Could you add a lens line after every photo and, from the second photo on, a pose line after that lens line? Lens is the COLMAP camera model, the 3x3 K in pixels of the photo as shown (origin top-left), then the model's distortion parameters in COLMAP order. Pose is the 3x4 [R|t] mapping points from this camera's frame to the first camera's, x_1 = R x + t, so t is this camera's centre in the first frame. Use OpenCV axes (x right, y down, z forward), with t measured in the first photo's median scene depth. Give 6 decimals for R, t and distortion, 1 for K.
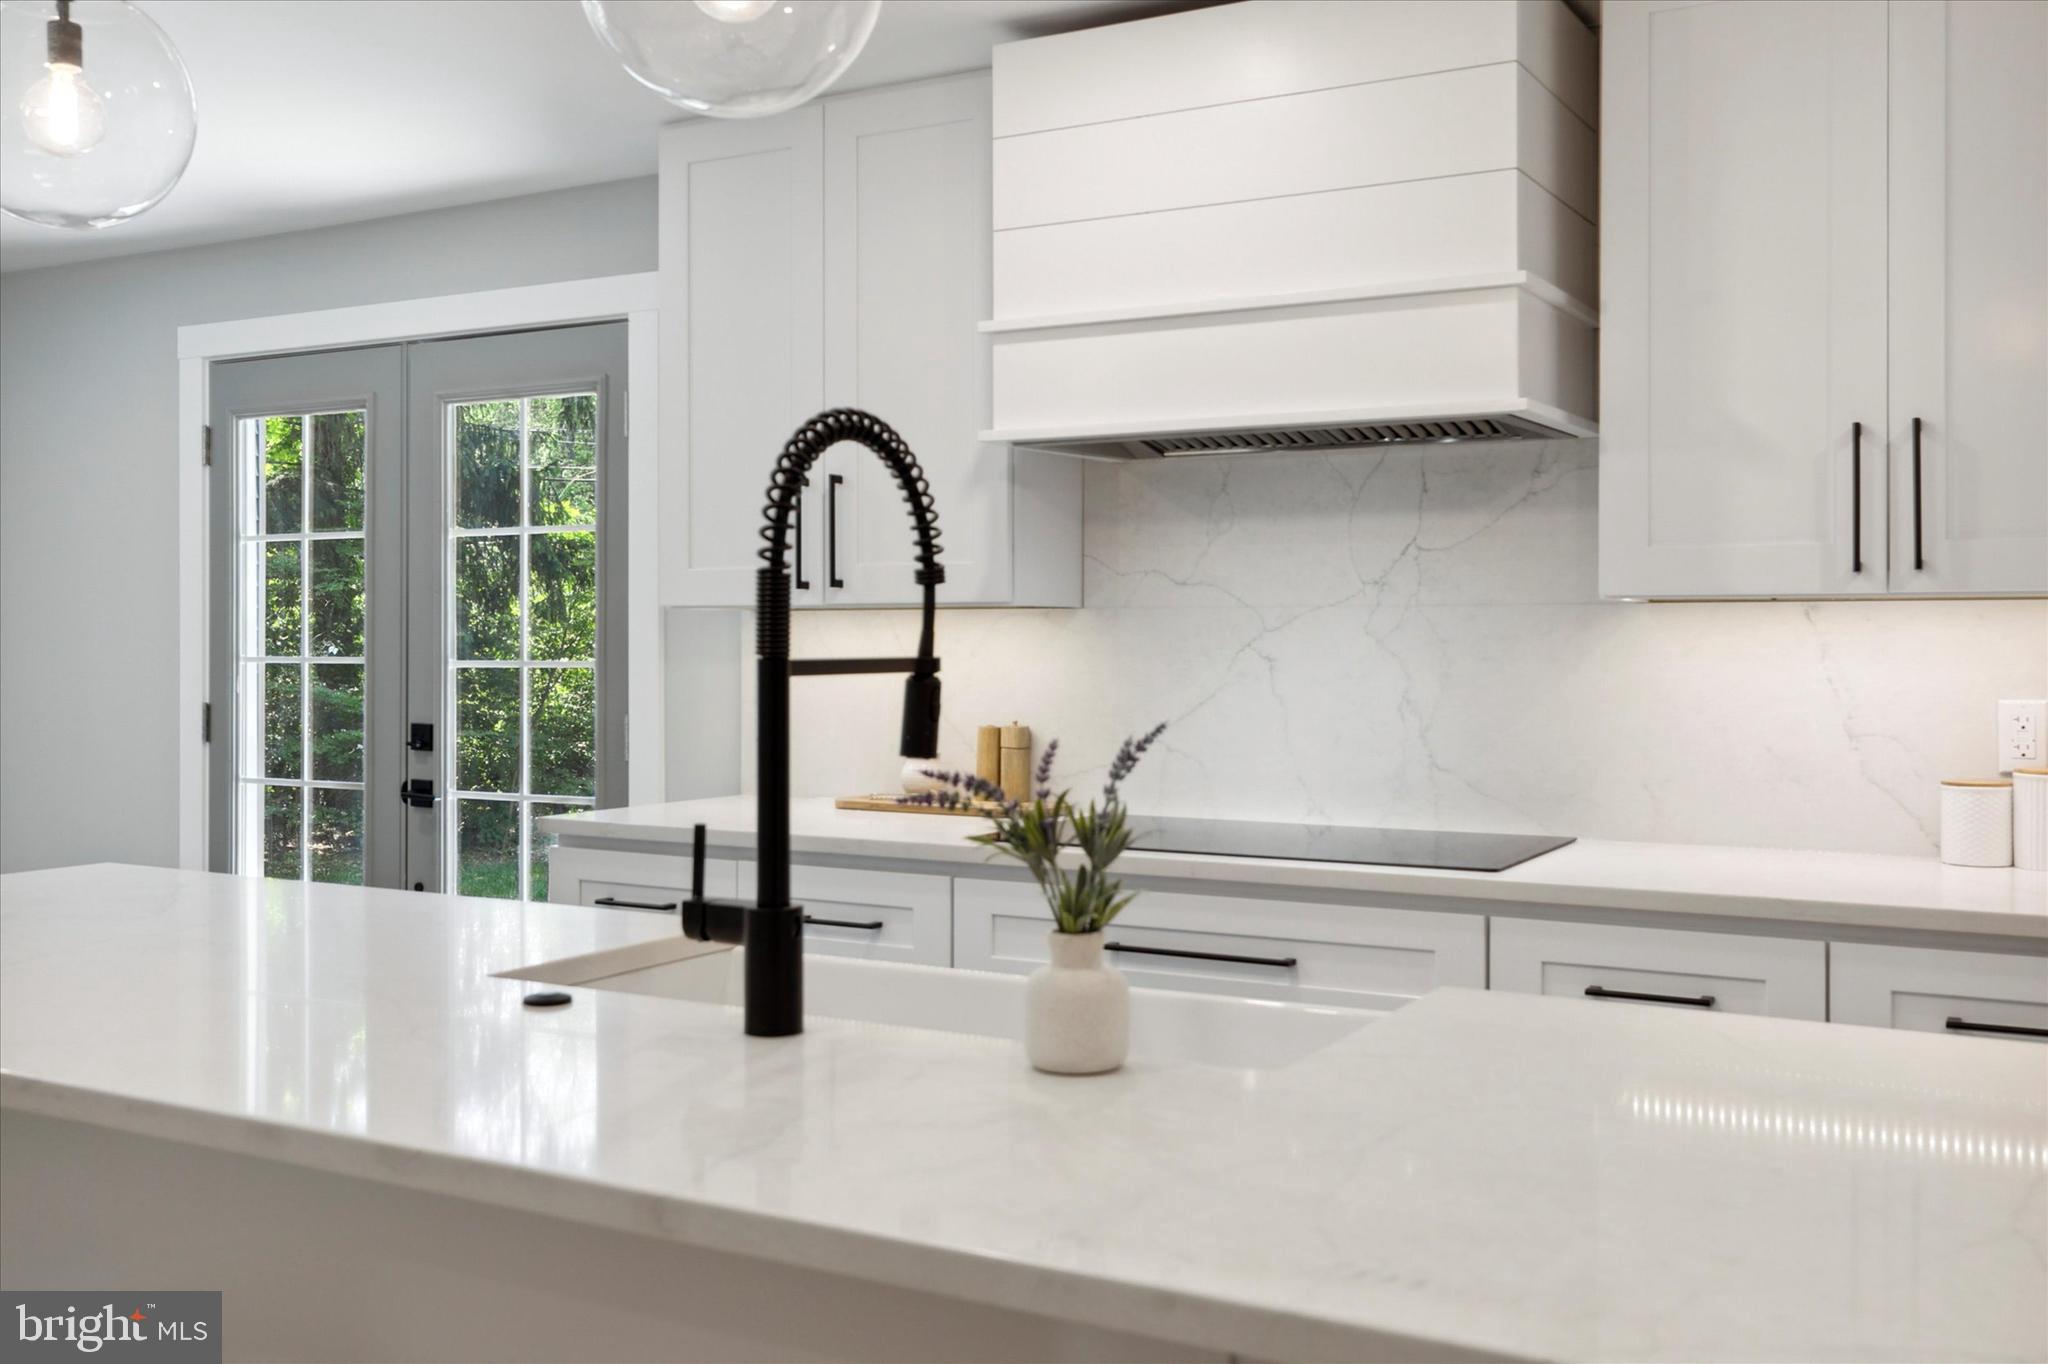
lens RADIAL K [[1995.8, 0, 1023.2], [0, 1995.8, 652.3], [0, 0, 1]] dist [-0.065854, 0.332728]
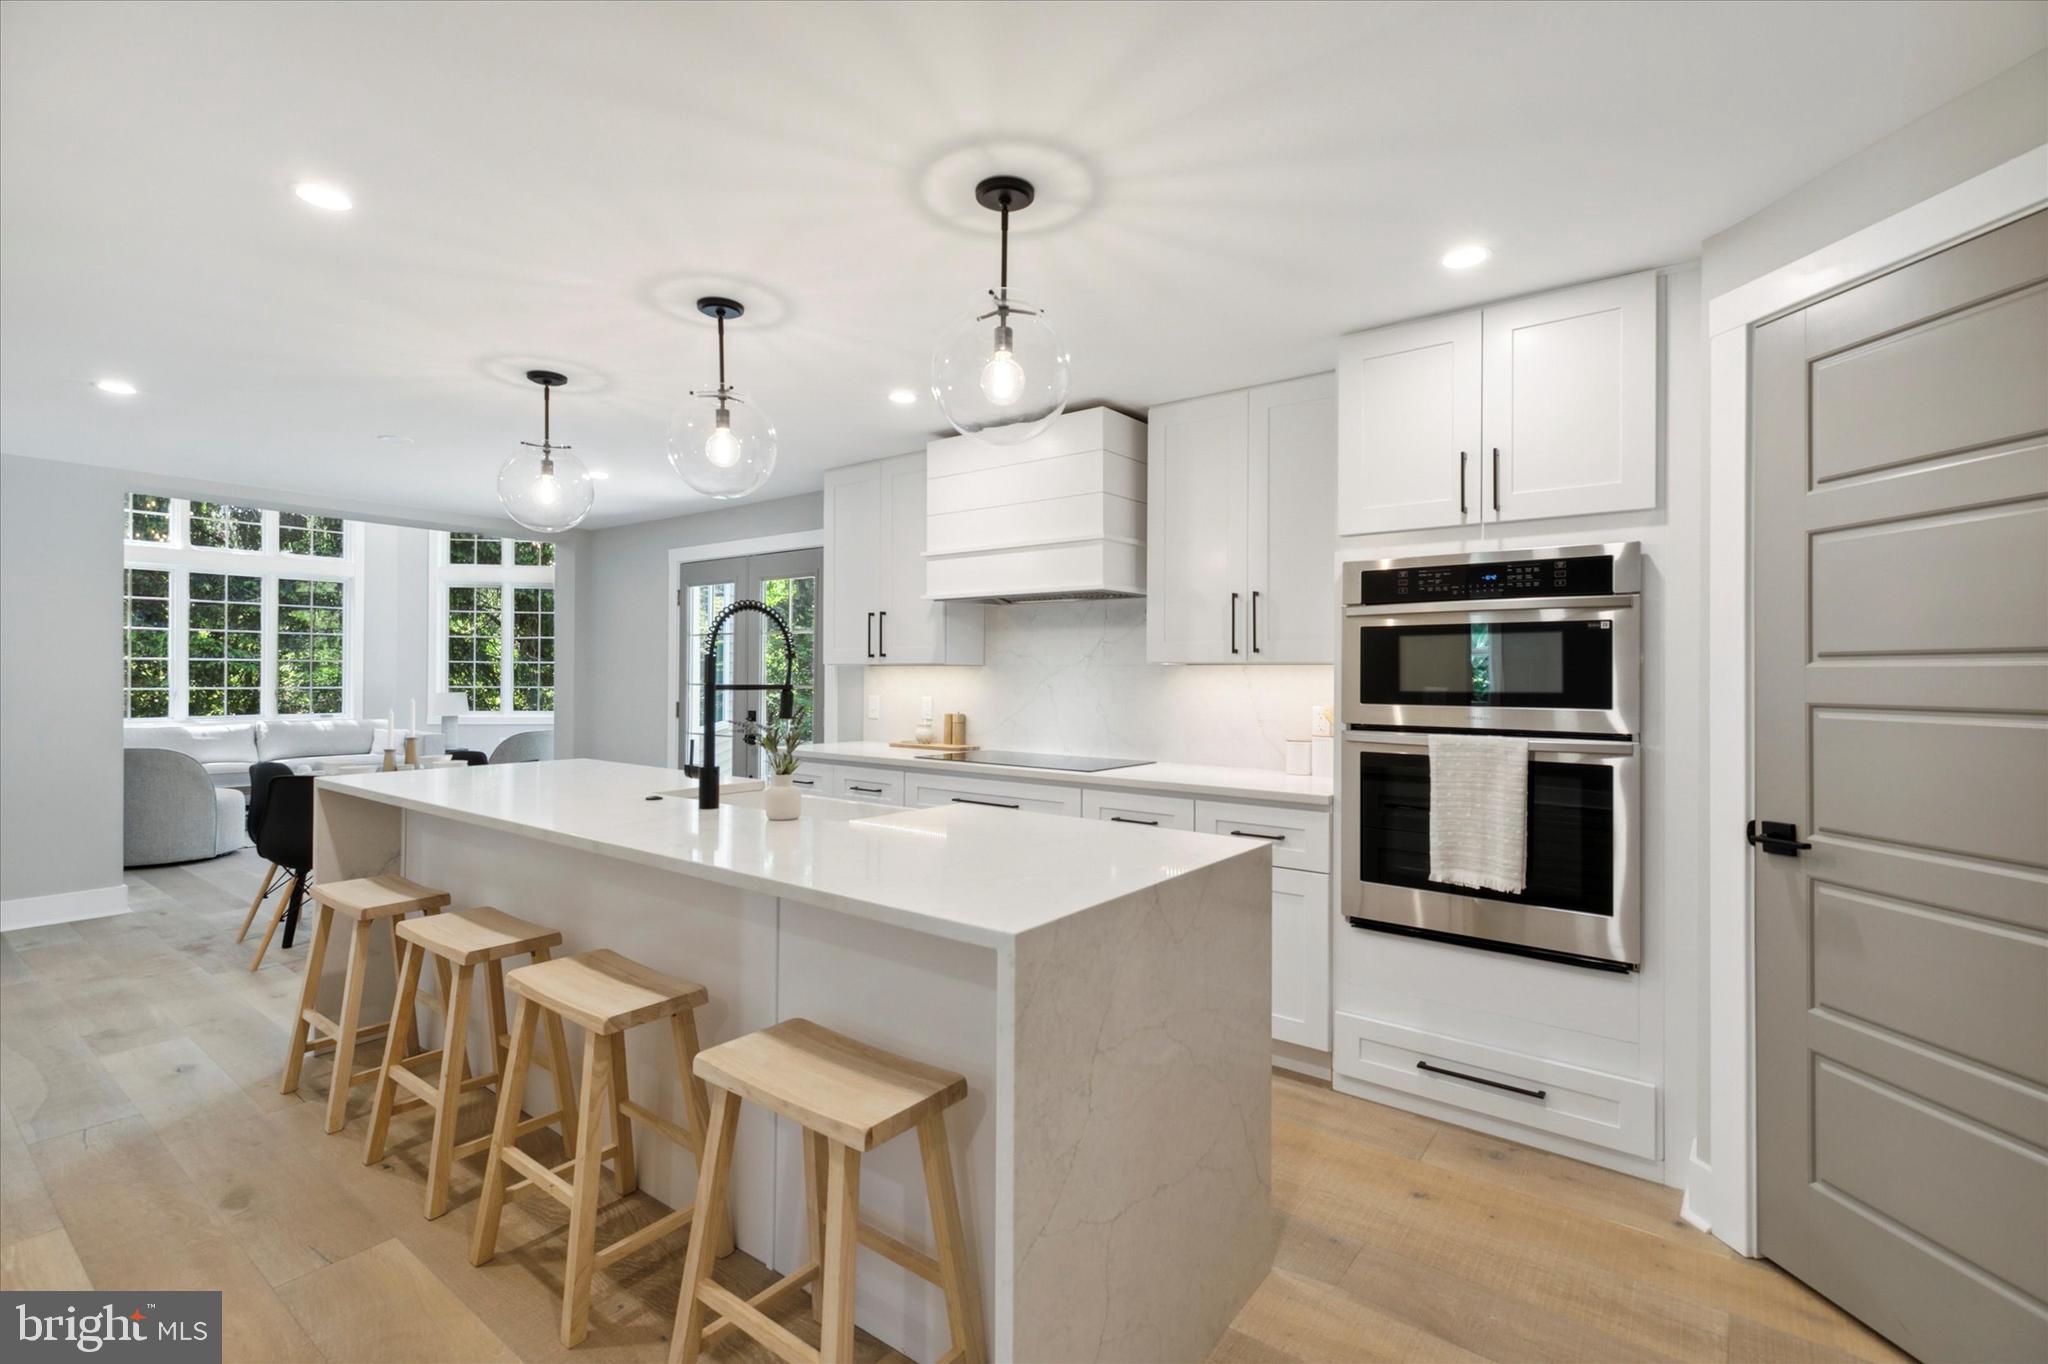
lens RADIAL K [[935.7, 0, 1027.7], [0, 935.7, 682.3], [0, 0, 1]] dist [-0.044272, 0.015464]
pose [[0.992152, 0.012113, -0.124451, 0.262362], [-0.012735, 0.999910, -0.004200, 0.002873], [0.124389, 0.005752, 0.992217, -0.156596]]
